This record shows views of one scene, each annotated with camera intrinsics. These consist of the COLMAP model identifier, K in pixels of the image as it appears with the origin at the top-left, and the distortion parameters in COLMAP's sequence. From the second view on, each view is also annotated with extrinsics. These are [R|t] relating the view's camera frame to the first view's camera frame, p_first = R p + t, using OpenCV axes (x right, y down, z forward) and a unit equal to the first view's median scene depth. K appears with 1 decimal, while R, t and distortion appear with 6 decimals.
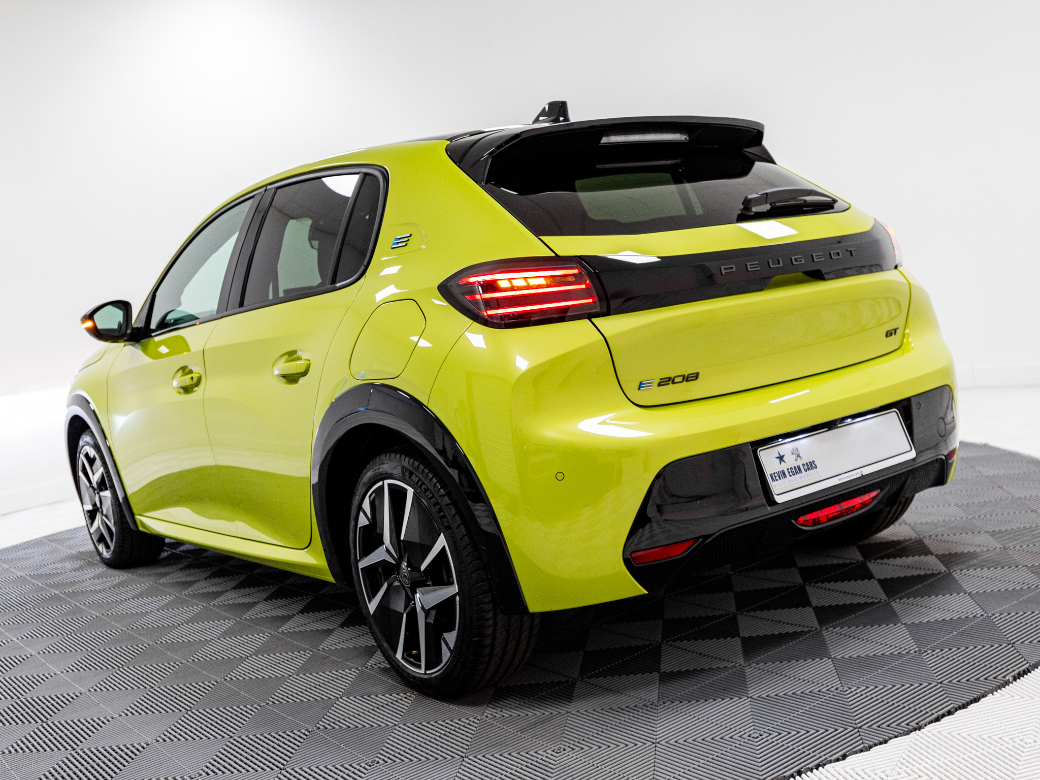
lens RADIAL K [[1147.7, 0, 522.9], [0, 1147.7, 386.3], [0, 0, 1]] dist [0.012549, 0.000000]
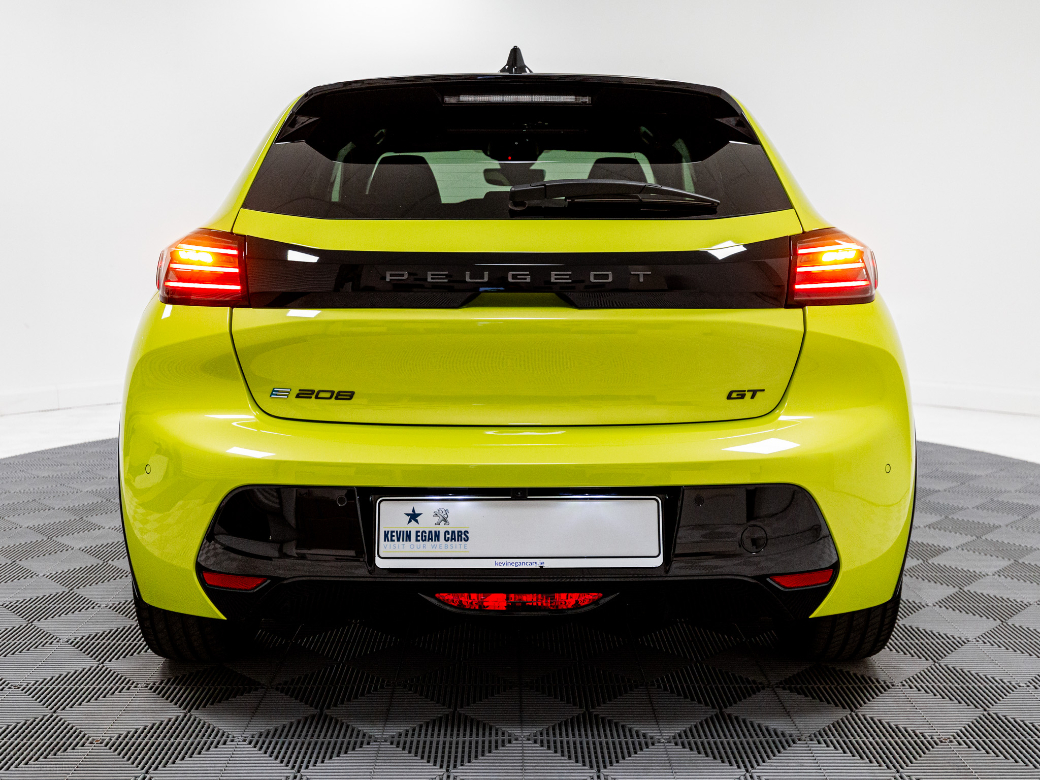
lens RADIAL K [[1147.7, 0, 512.6], [0, 1147.7, 389.8], [0, 0, 1]] dist [0.012549, 0.000000]
pose [[0.794576, 0.209514, -0.569872, 0.713914], [-0.160384, 0.977666, 0.135815, -0.144284], [0.585599, -0.016517, 0.810432, 0.378822]]
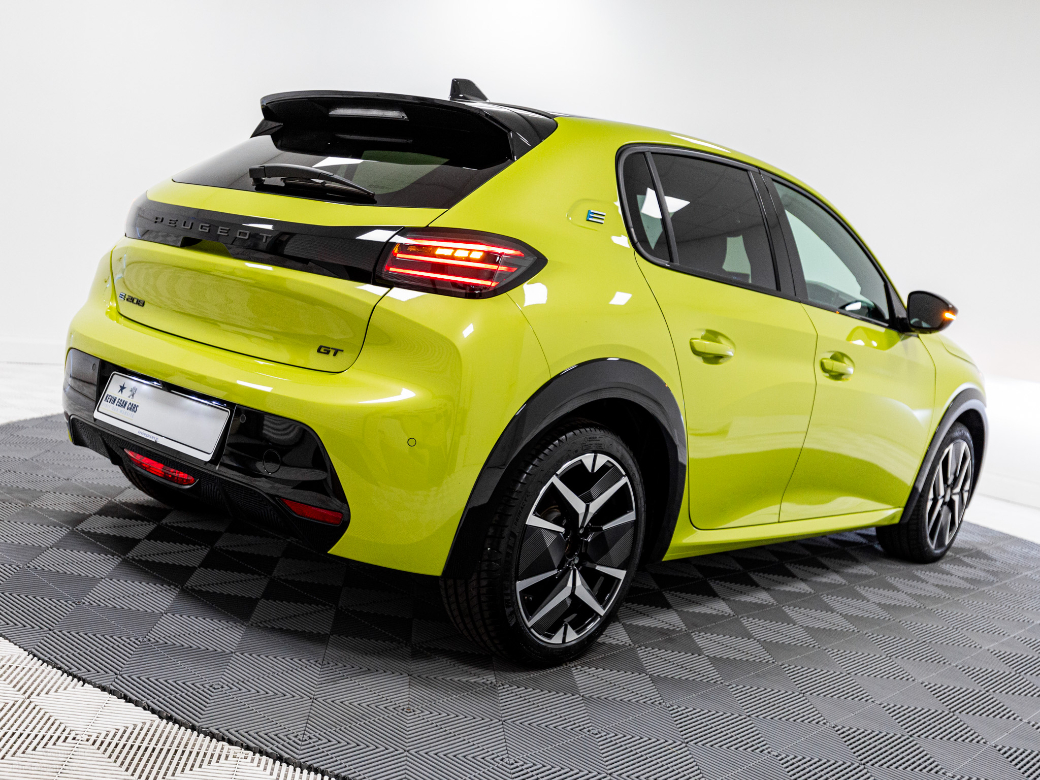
lens RADIAL K [[1147.7, 0, 515.8], [0, 1147.7, 392.7], [0, 0, 1]] dist [0.012549, 0.000000]
pose [[0.179875, 0.270844, -0.945668, 1.342523], [-0.265700, 0.938993, 0.218393, -0.278467], [0.947127, 0.211980, 0.240865, 1.079226]]
